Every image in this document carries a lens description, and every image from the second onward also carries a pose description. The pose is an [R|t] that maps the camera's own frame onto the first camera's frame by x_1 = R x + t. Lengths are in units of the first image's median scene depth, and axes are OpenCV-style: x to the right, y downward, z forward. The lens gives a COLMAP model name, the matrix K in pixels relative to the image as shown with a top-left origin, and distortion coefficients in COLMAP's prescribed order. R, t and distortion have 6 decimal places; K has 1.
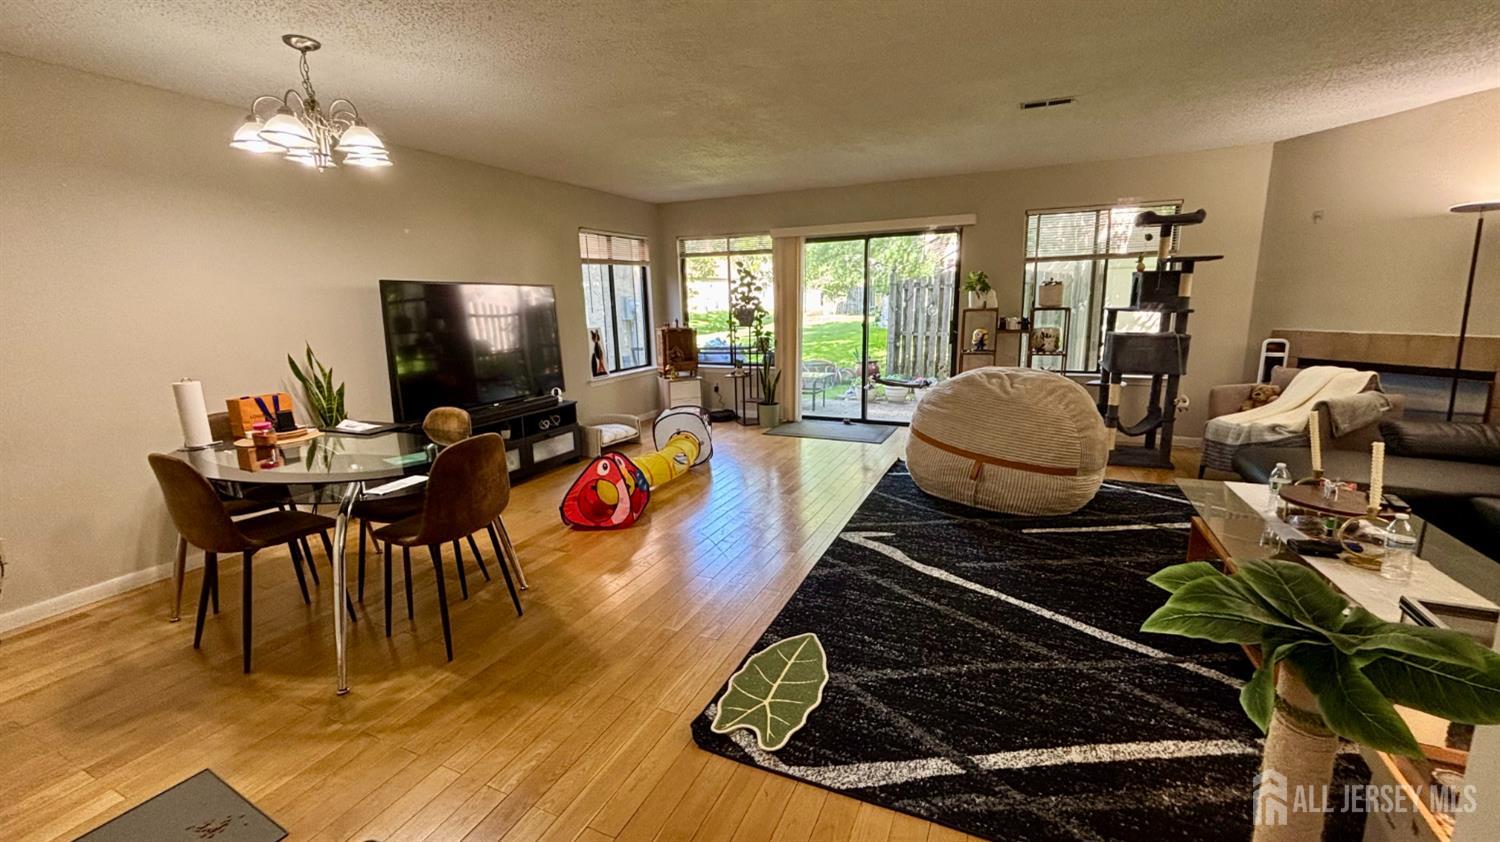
lens RADIAL K [[597.2, 0, 770.3], [0, 597.2, 417.6], [0, 0, 1]] dist [-0.005906, 0.000762]
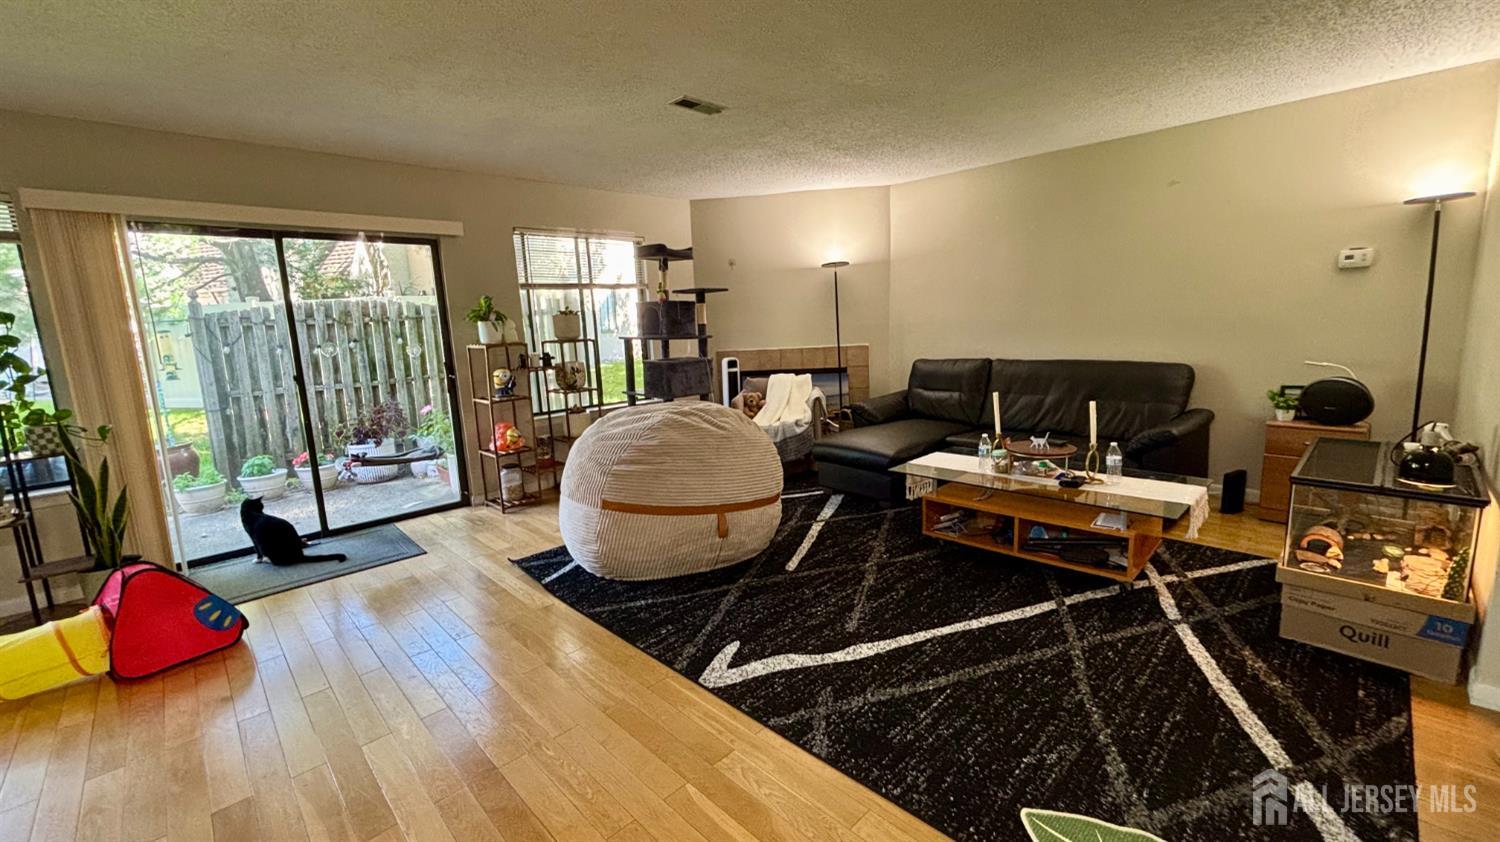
lens RADIAL K [[597.2, 0, 736.3], [0, 597.2, 412.2], [0, 0, 1]] dist [-0.005906, 0.000762]
pose [[0.389160, -0.132169, 0.911639, -0.334134], [0.209760, 0.976369, 0.052011, -0.090857], [-0.896970, 0.170985, 0.407688, 0.544687]]
